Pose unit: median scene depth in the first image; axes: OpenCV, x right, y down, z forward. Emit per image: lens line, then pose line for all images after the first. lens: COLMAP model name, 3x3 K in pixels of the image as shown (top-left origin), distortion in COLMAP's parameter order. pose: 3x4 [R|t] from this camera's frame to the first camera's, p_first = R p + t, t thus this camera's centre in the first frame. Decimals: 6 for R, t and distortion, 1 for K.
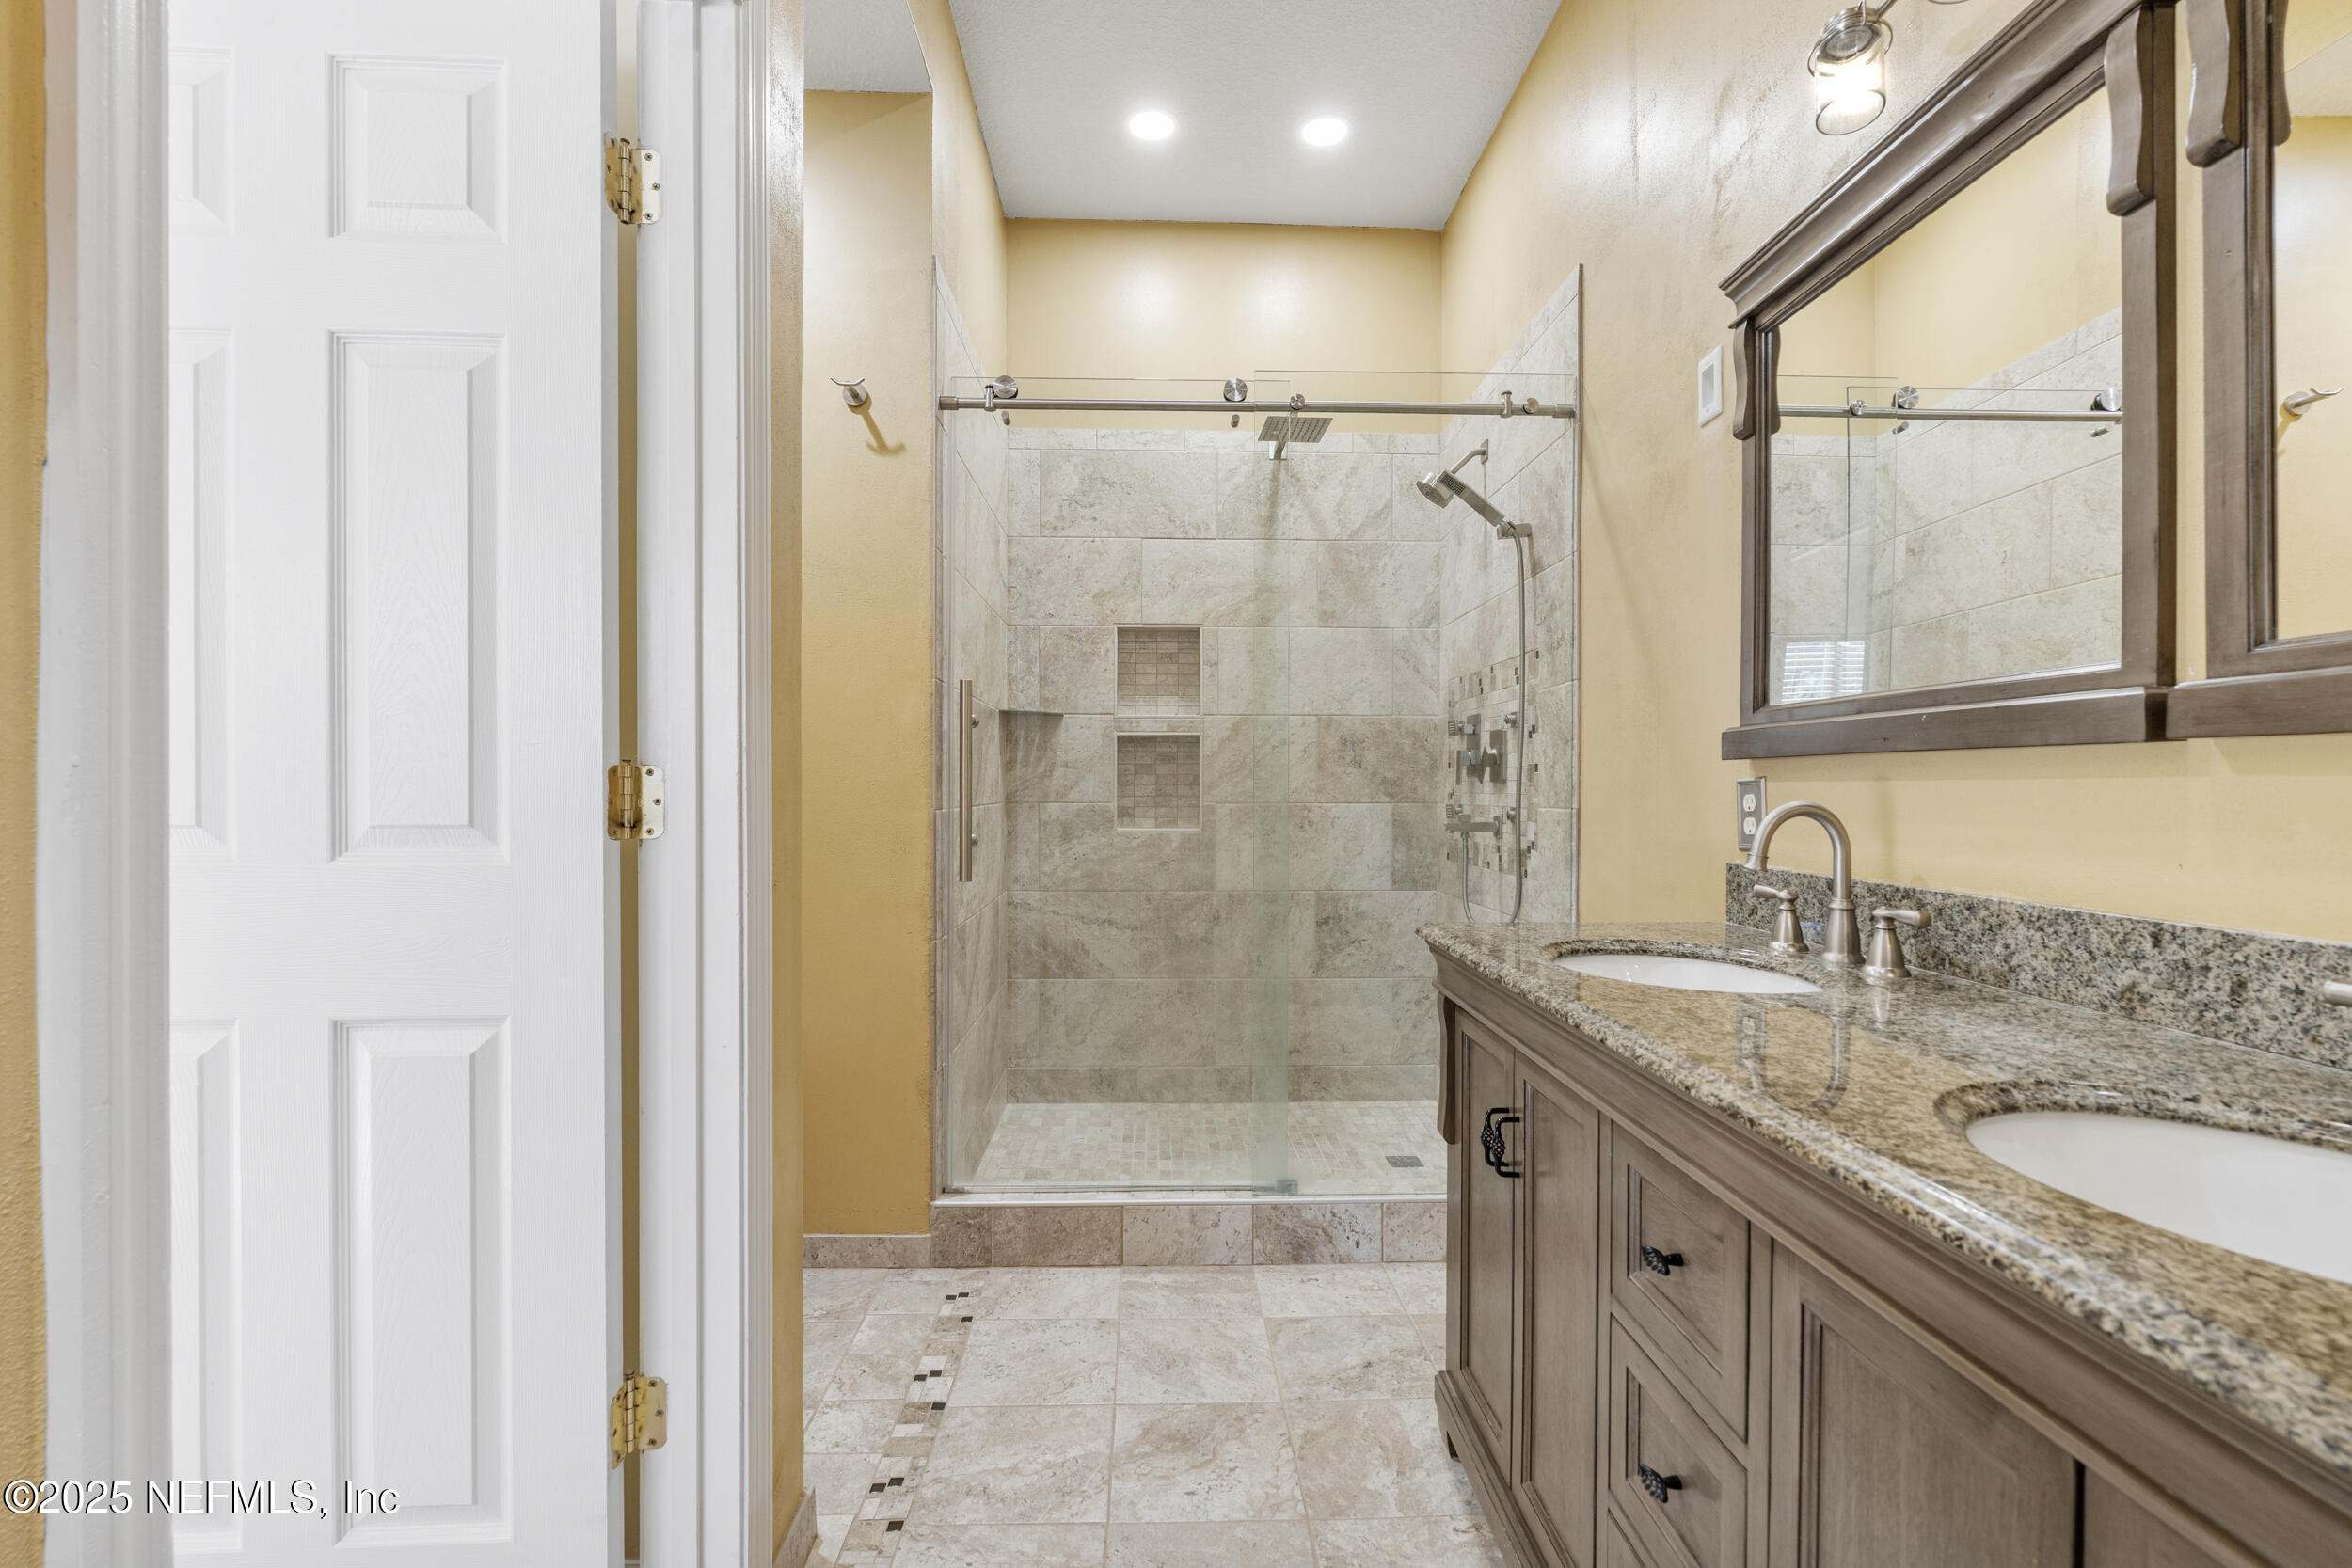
lens RADIAL K [[1027.9, 0, 1168.8], [0, 1027.9, 790.8], [0, 0, 1]] dist [-0.004500, -0.000150]
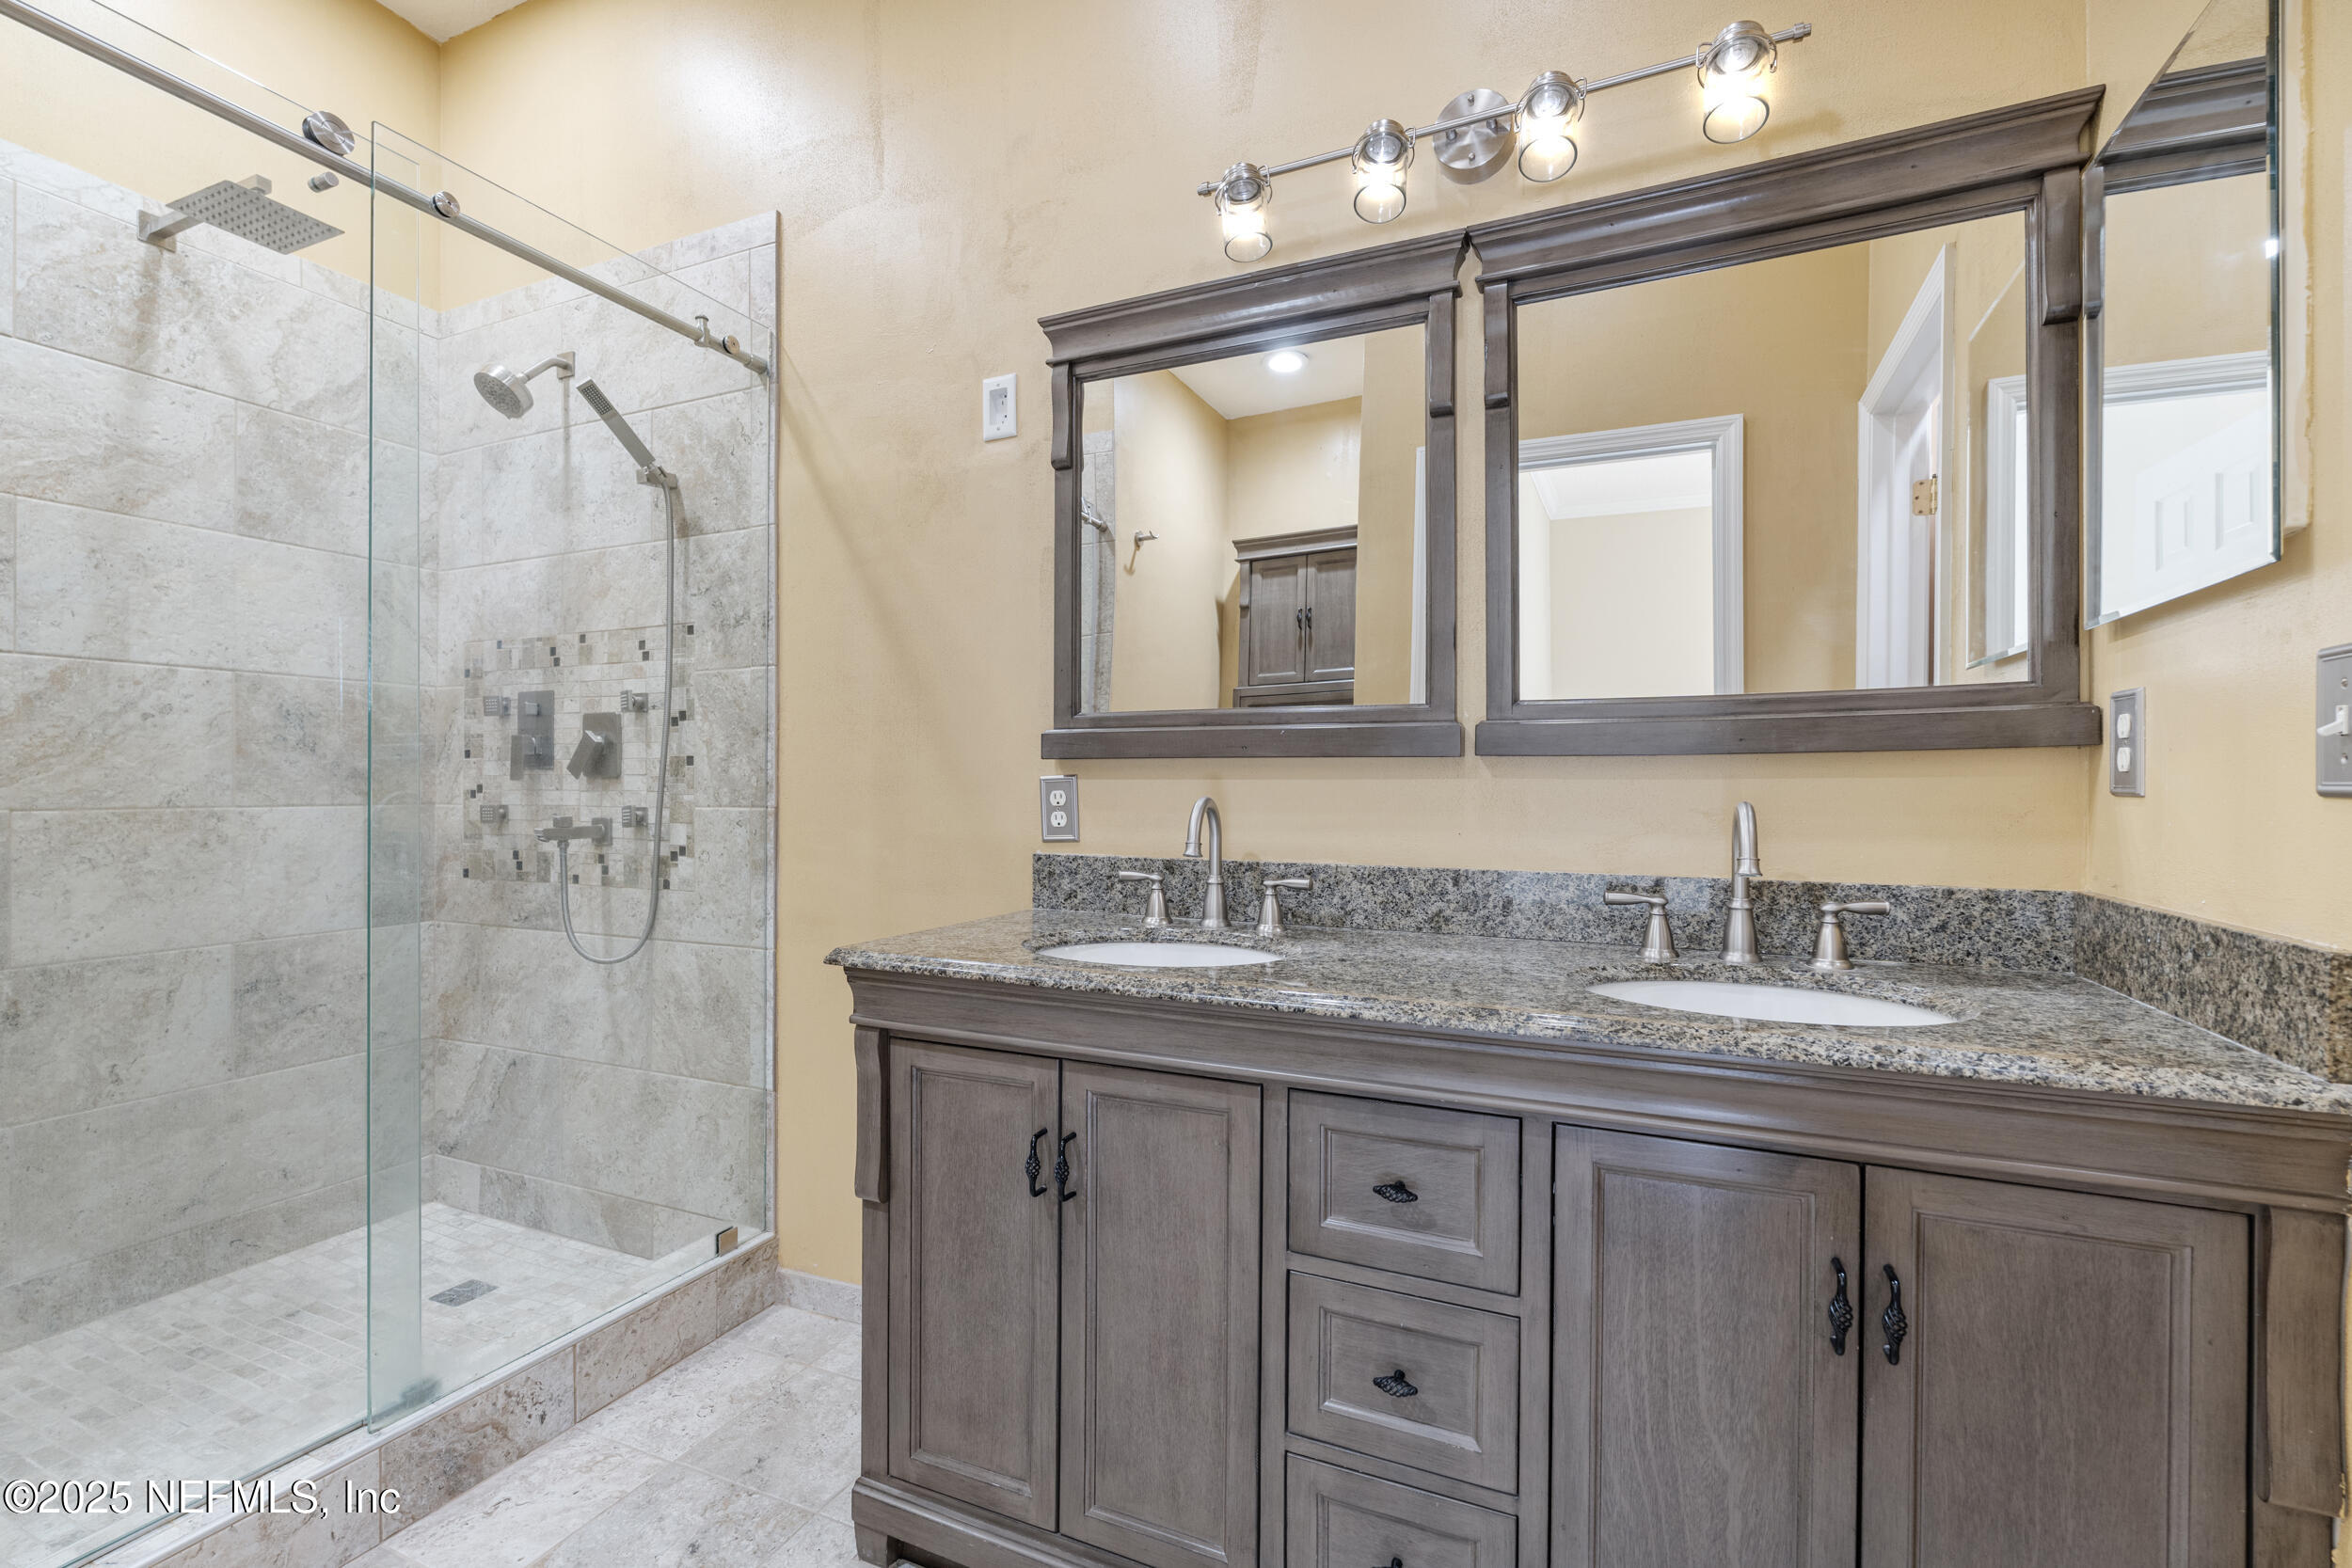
lens RADIAL K [[1027.9, 0, 1173.9], [0, 1027.9, 784.0], [0, 0, 1]] dist [-0.004500, -0.000150]
pose [[0.431161, 0.000819, 0.902275, -0.265981], [0.000756, 0.999999, -0.001269, -0.001582], [-0.902275, 0.001229, 0.431160, 0.282984]]
